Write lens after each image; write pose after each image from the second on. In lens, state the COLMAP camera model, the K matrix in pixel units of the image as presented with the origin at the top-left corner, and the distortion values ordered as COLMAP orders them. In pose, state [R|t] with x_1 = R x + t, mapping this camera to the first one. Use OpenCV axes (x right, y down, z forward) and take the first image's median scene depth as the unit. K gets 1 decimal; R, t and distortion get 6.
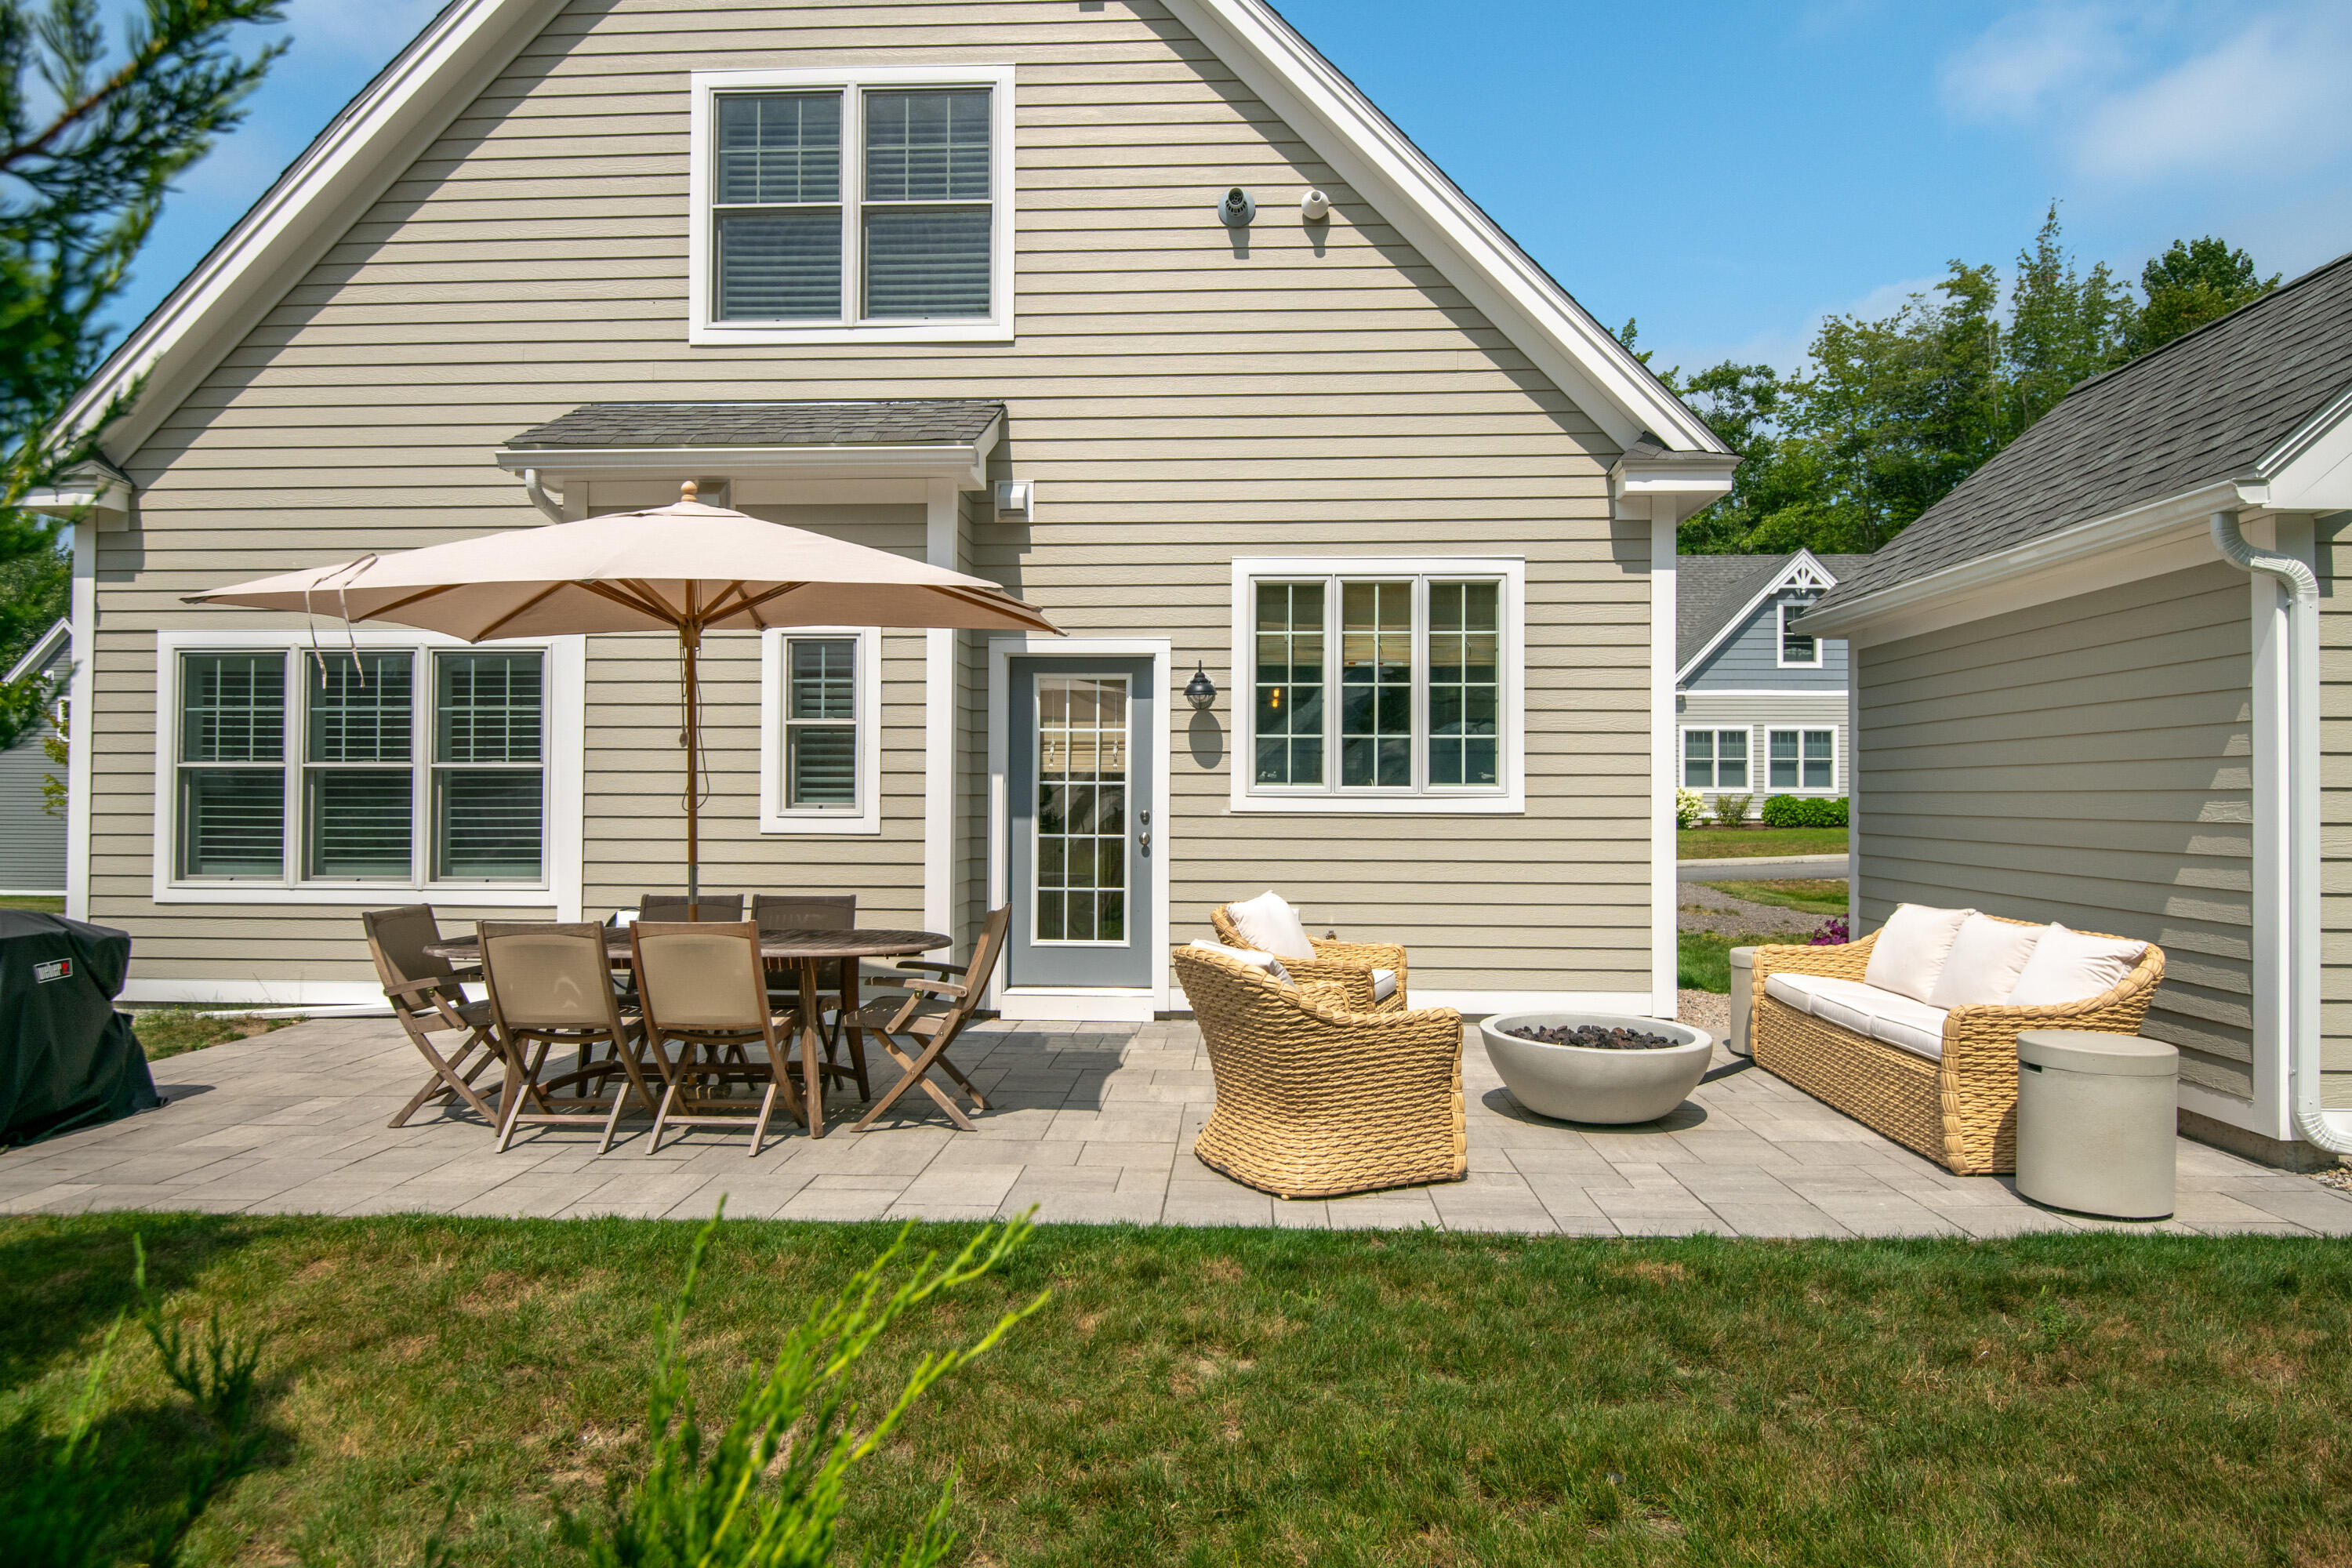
lens RADIAL K [[1419.9, 0, 1216.9], [0, 1419.9, 775.9], [0, 0, 1]] dist [0.005167, -0.009127]
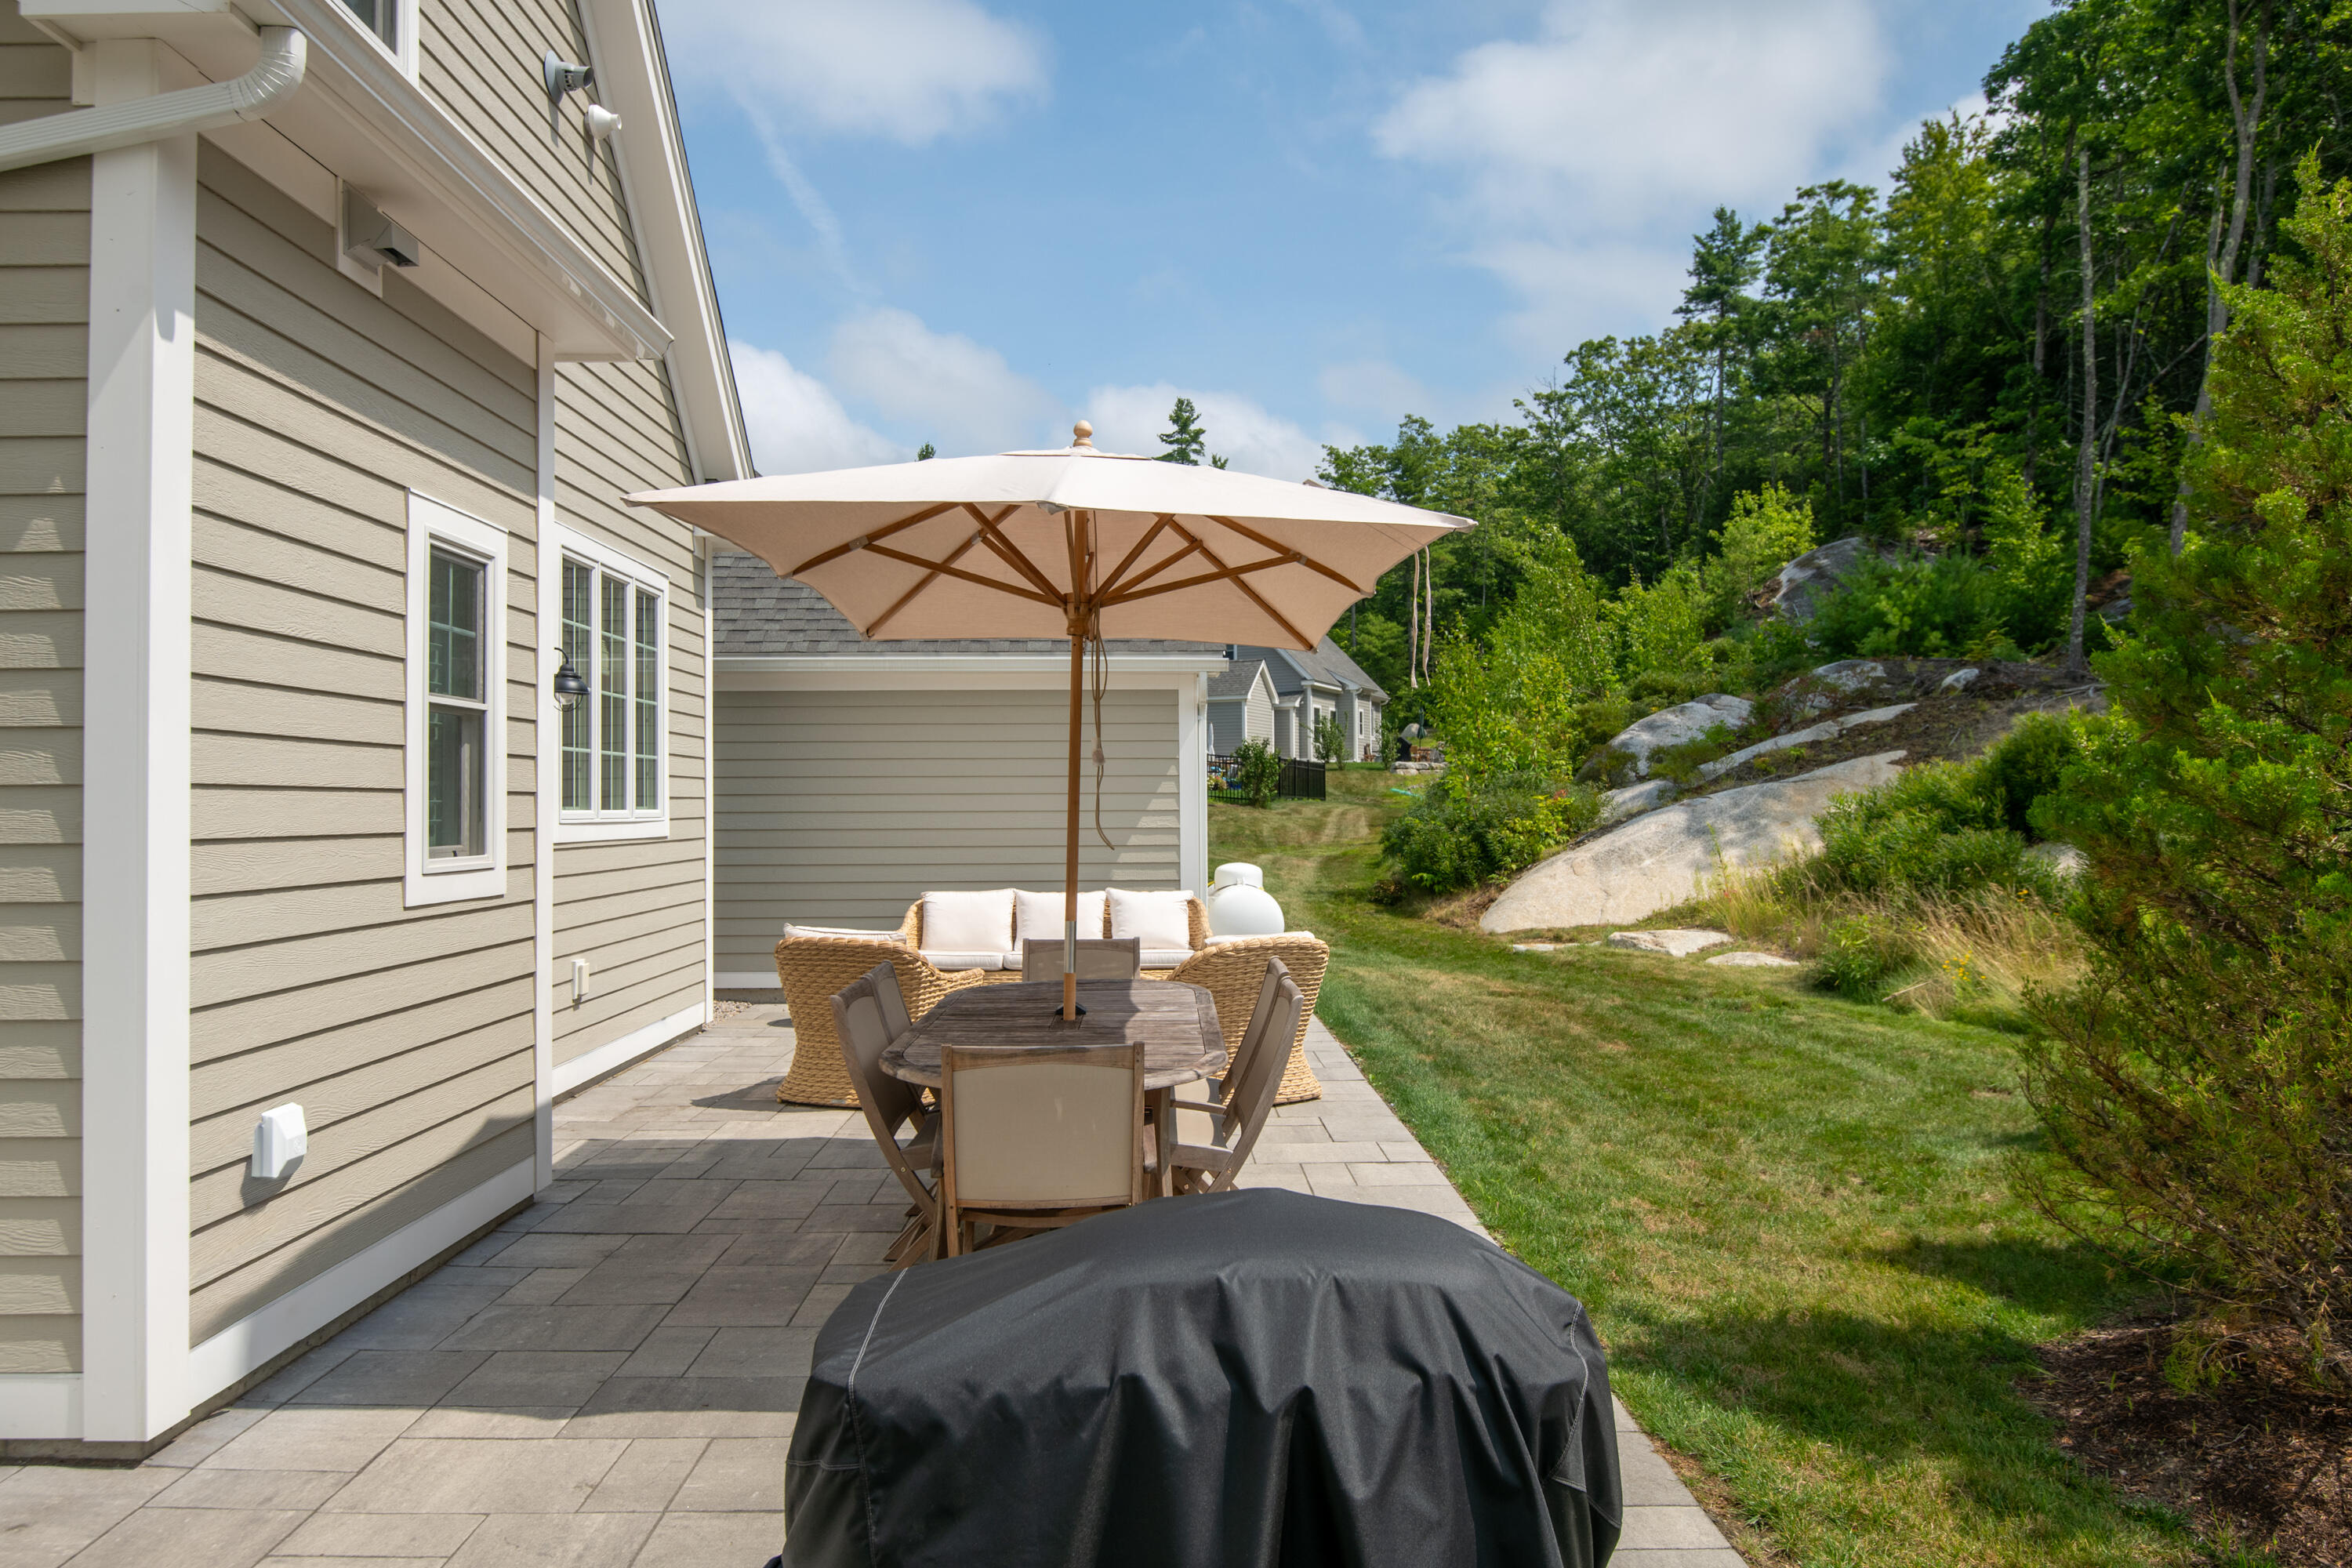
lens RADIAL K [[1533.9, 0, 1174.5], [0, 1533.9, 790.6], [0, 0, 1]] dist [0.004890, -0.007071]
pose [[-0.055167, 0.006997, 0.998453, -0.845414], [-0.008410, 0.999937, -0.007473, -0.000720], [-0.998442, -0.008809, -0.055105, 0.699985]]
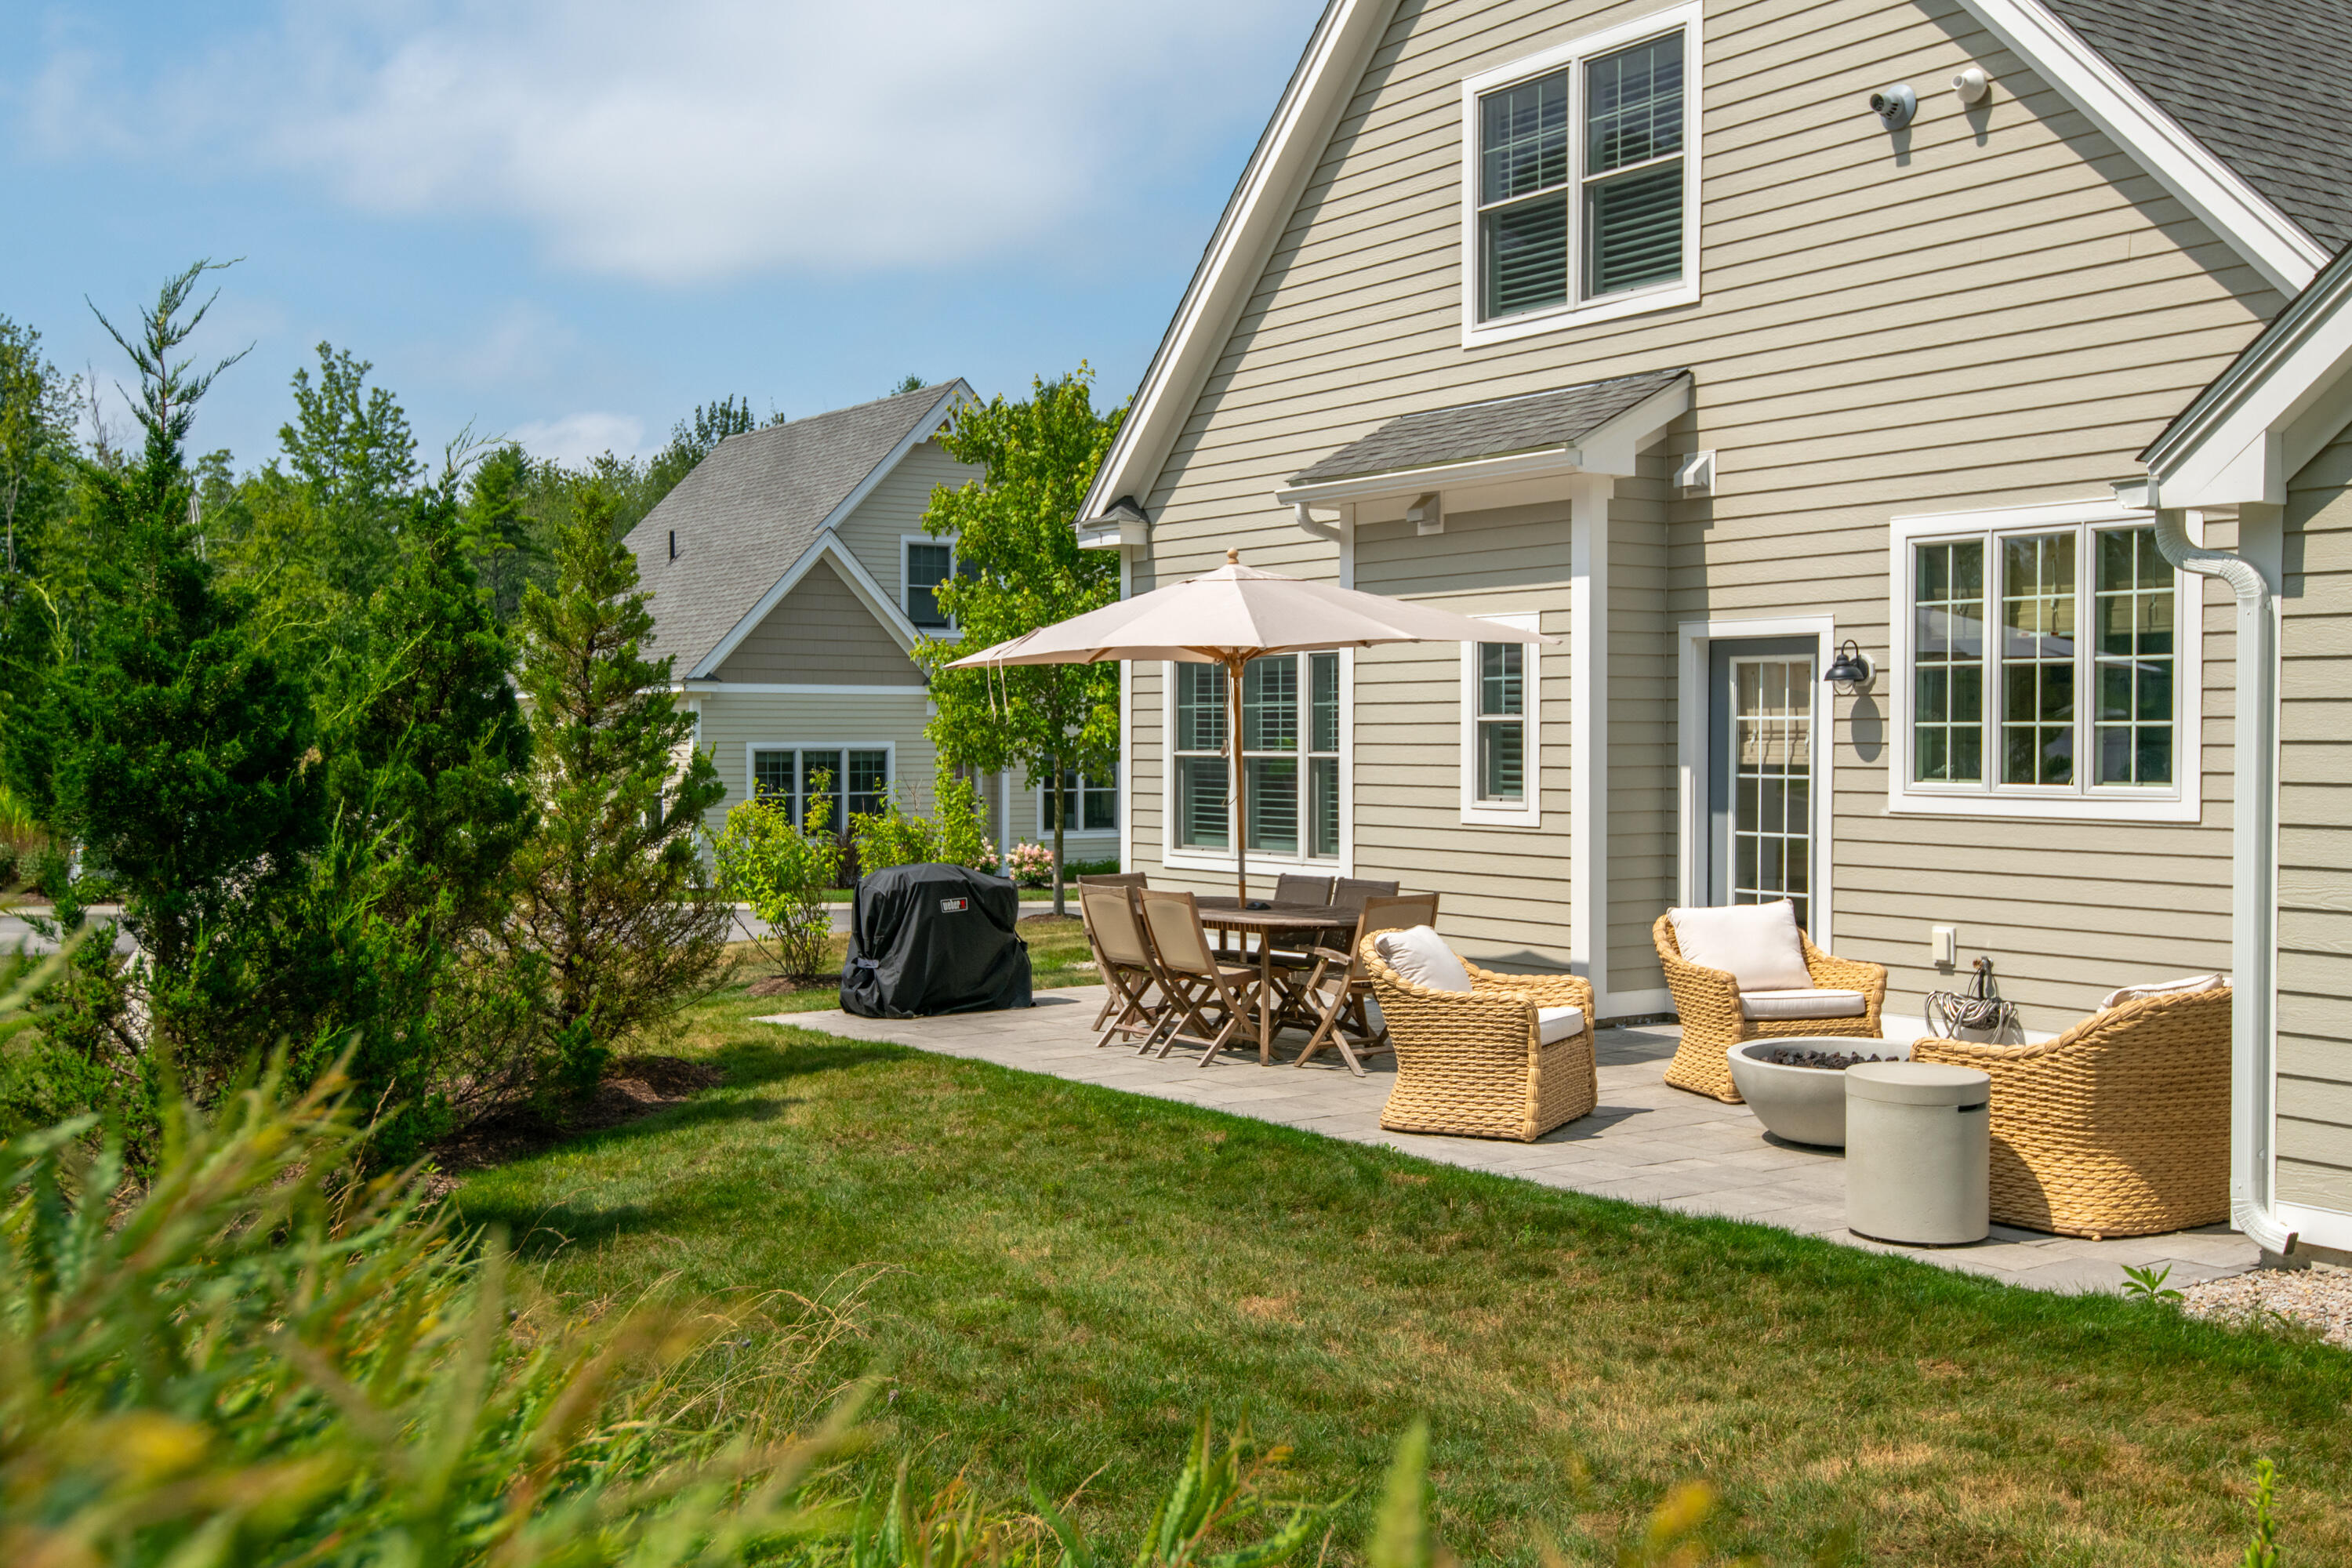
lens RADIAL K [[2420.7, 0, 1169.2], [0, 2420.7, 774.2], [0, 0, 1]] dist [0.050783, 0.000000]
pose [[0.604468, 0.009360, -0.796574, 0.924558], [0.015456, 0.999605, 0.023474, -0.039513], [0.796479, -0.026501, 0.604085, -0.248624]]
